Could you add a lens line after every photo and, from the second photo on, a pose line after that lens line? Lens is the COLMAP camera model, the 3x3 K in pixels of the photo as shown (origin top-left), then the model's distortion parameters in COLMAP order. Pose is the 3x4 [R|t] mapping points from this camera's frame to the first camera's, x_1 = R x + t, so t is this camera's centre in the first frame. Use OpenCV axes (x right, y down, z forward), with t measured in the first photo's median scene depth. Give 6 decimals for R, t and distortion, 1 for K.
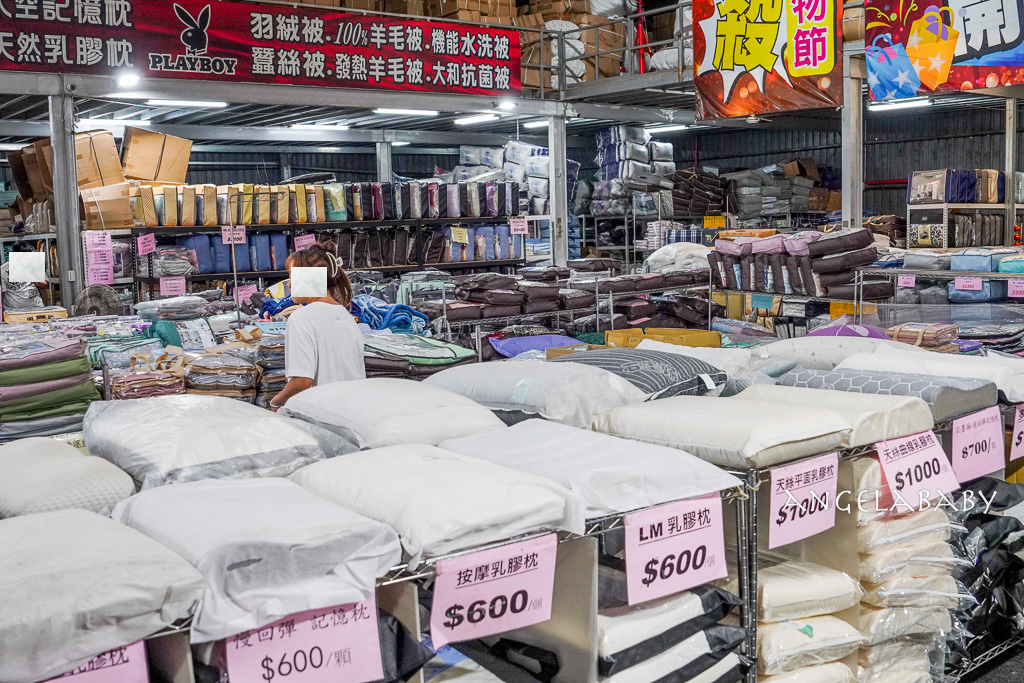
lens RADIAL K [[1090.0, 0, 510.1], [0, 1090.0, 344.8], [0, 0, 1]] dist [-0.089444, 0.000000]
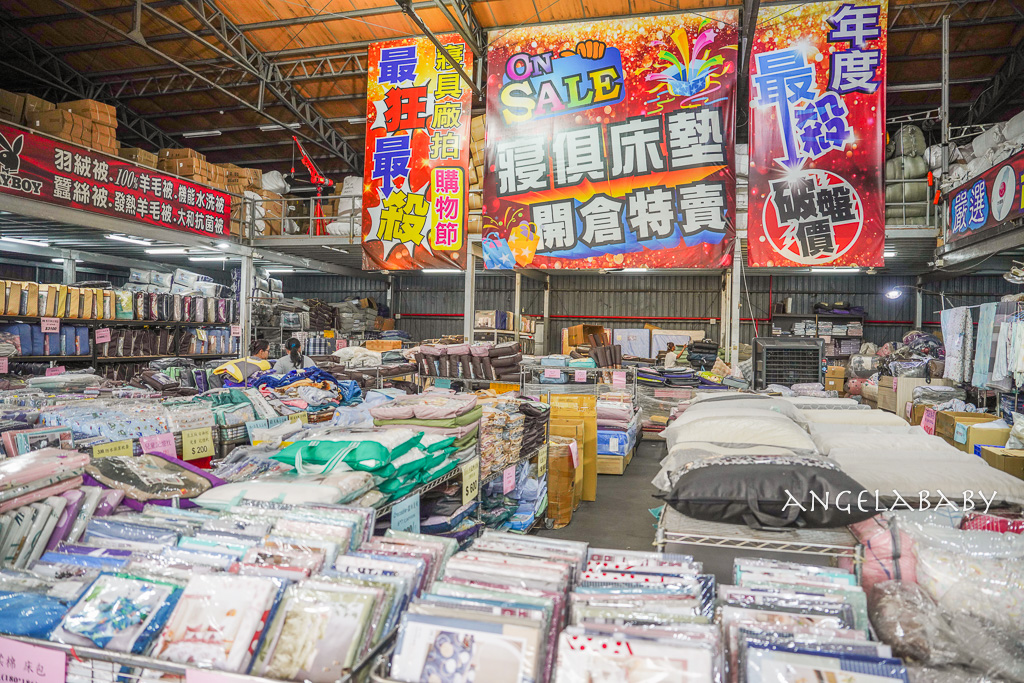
lens RADIAL K [[706.5, 0, 516.0], [0, 706.5, 345.0], [0, 0, 1]] dist [-0.085252, 0.051503]
pose [[0.794636, 0.040580, 0.605728, -0.281072], [0.022102, 0.995168, -0.095666, 0.005687], [-0.606684, 0.089408, 0.789900, 0.067952]]
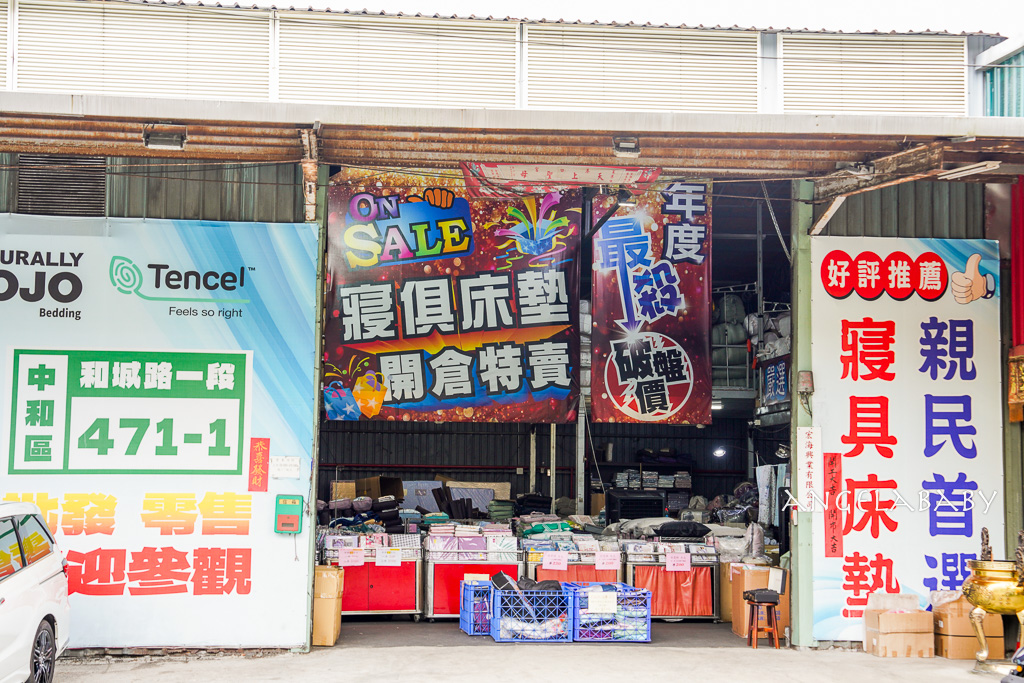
lens RADIAL K [[1774.7, 0, 512.6], [0, 1774.7, 342.0], [0, 0, 1]] dist [0.049589, 0.000000]
pose [[0.520499, 0.113833, 0.846240, -1.641393], [0.066773, 0.982612, -0.173247, 0.130301], [-0.851247, 0.146681, 0.503848, -0.562025]]
